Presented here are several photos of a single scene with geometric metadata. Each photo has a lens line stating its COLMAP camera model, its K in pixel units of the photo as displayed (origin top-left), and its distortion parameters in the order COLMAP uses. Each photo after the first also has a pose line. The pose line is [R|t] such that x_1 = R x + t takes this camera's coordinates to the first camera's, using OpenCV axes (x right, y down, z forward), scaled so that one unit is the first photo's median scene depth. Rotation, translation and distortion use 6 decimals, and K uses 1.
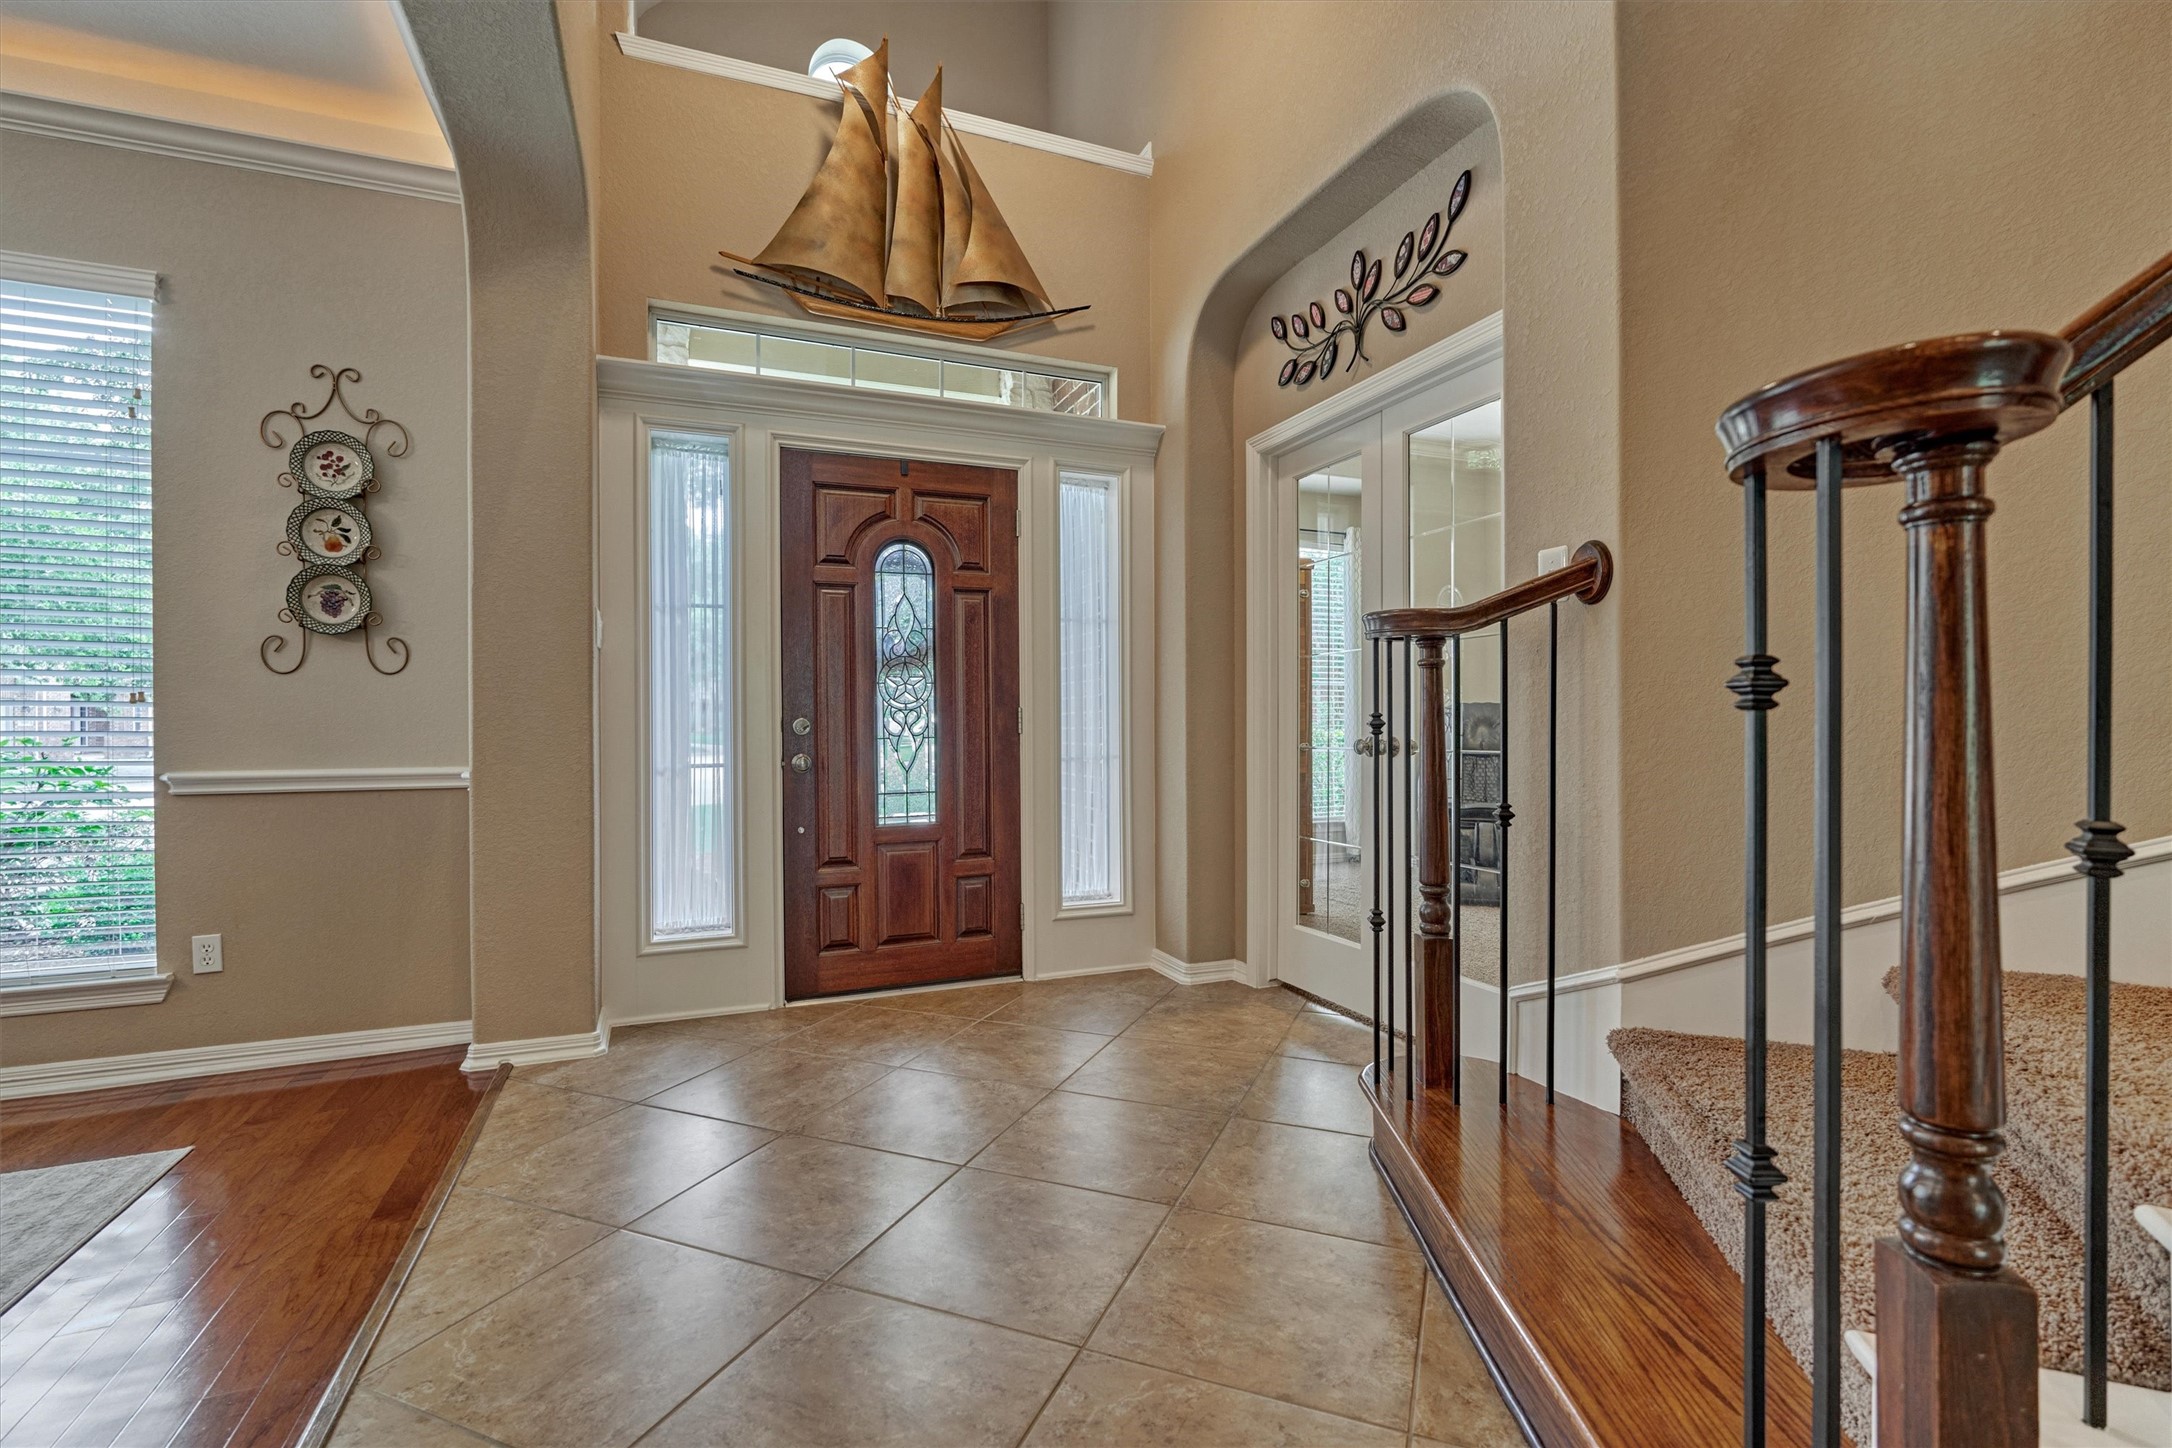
lens RADIAL K [[1012.4, 0, 1091.3], [0, 1012.4, 729.5], [0, 0, 1]] dist [-0.000902, -0.000863]
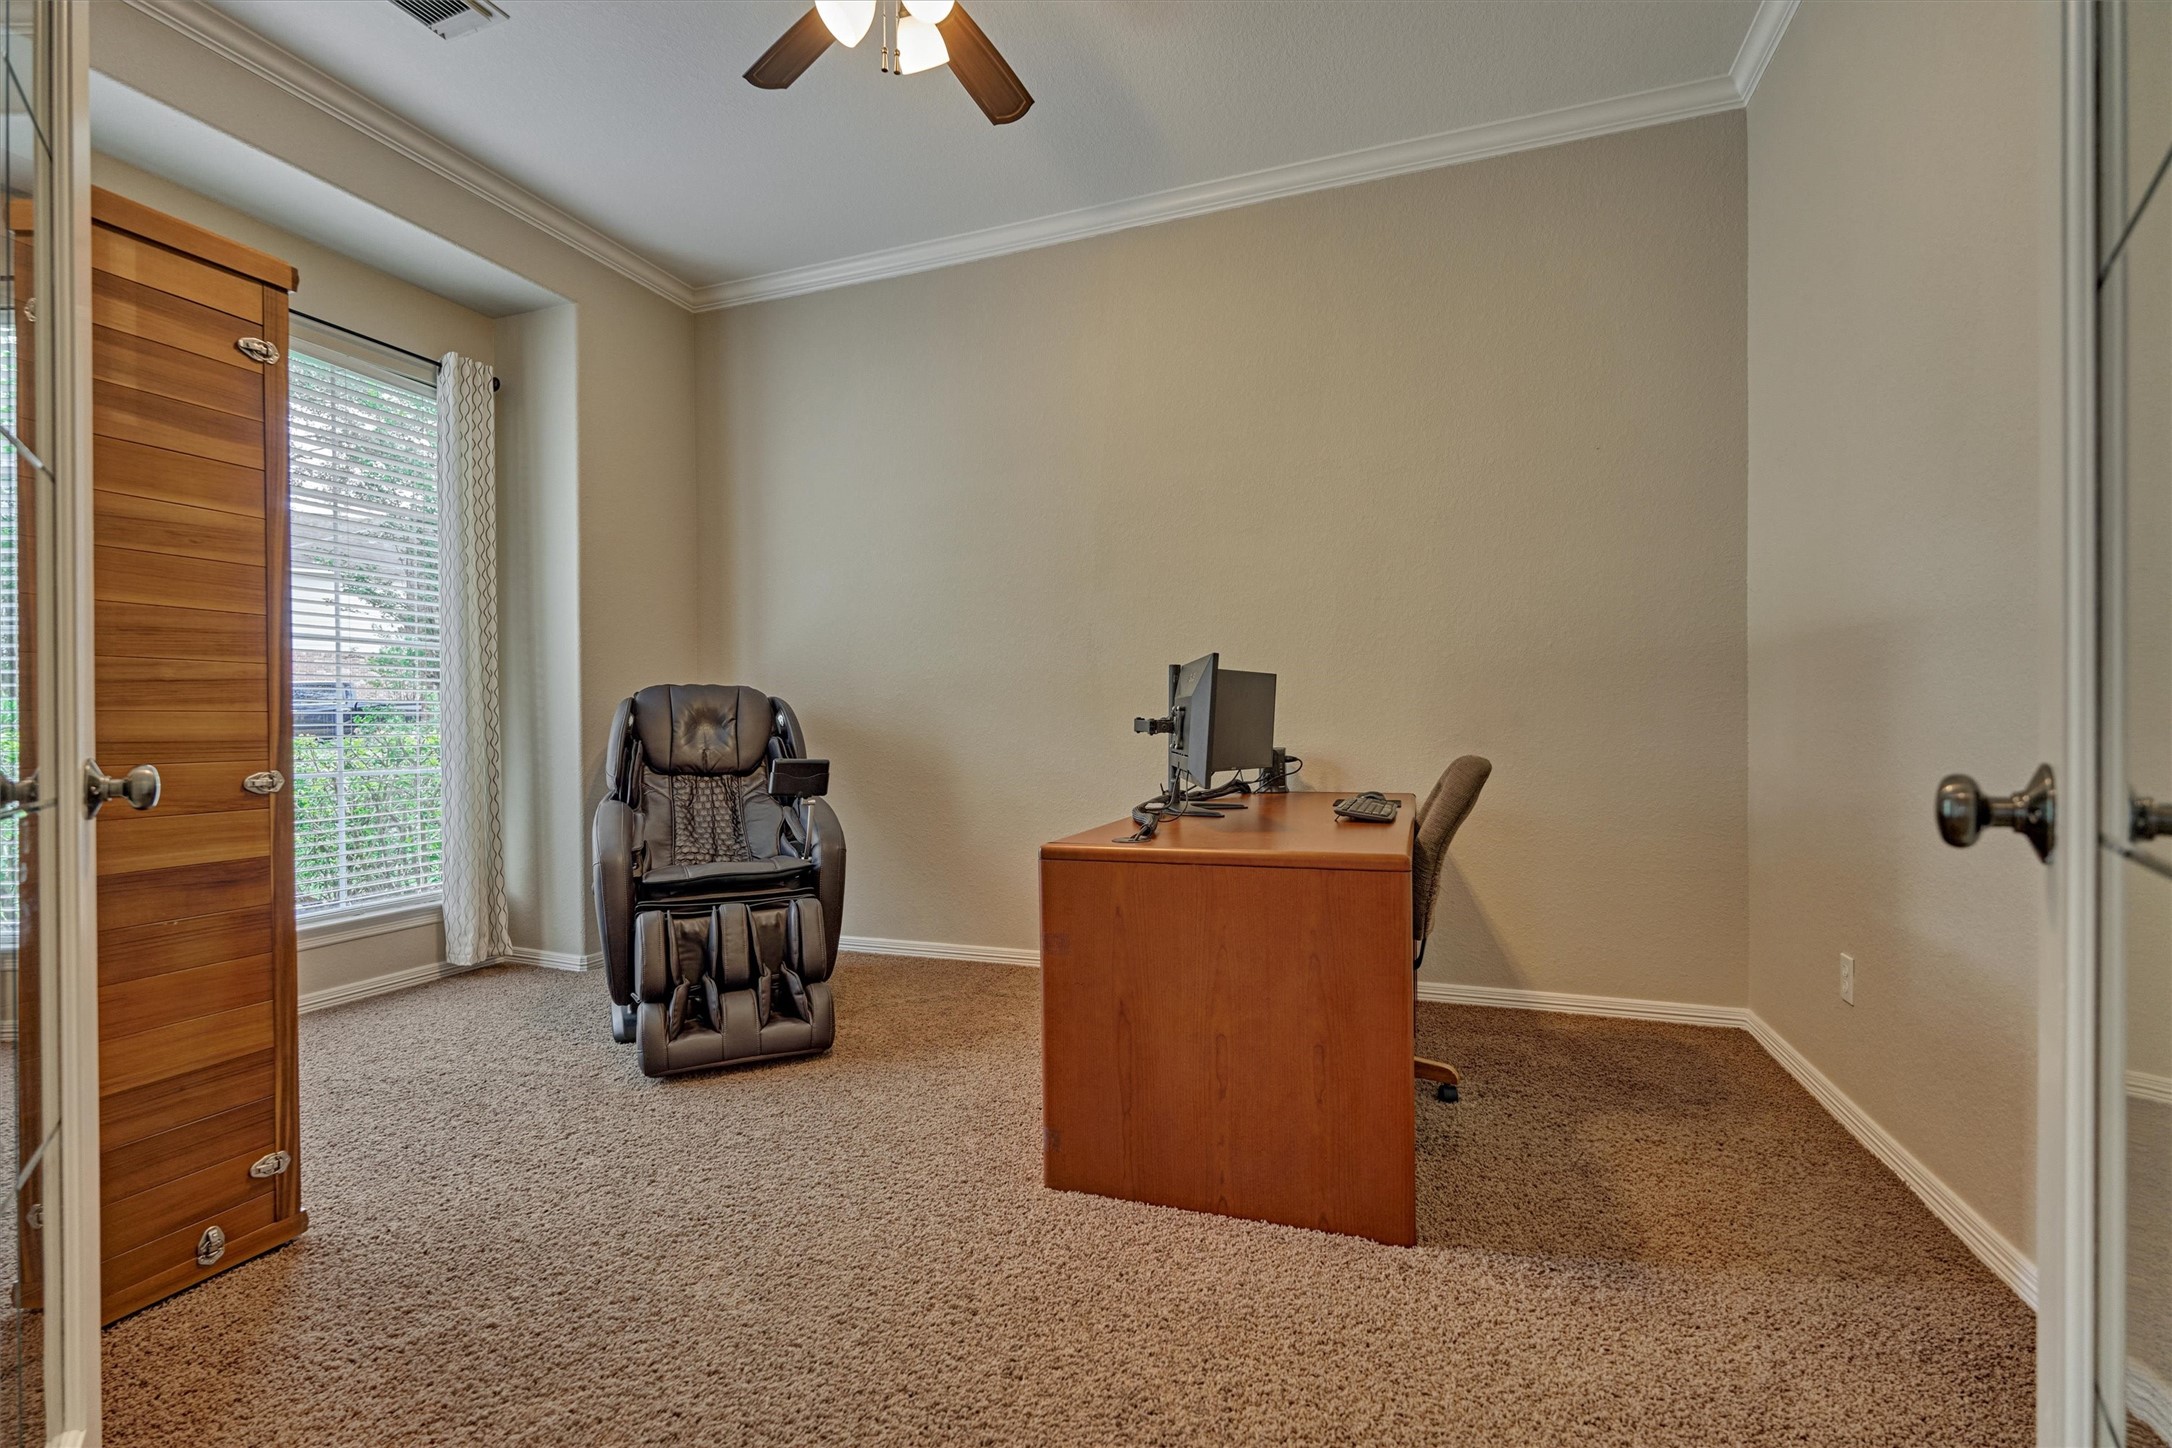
lens RADIAL K [[1012.4, 0, 1089.7], [0, 1012.4, 731.6], [0, 0, 1]] dist [-0.000902, -0.000863]
pose [[0.704571, -0.004241, 0.709621, 0.124468], [0.006108, 0.999981, -0.000088, 0.002554], [-0.709607, 0.004396, 0.704584, 0.421896]]
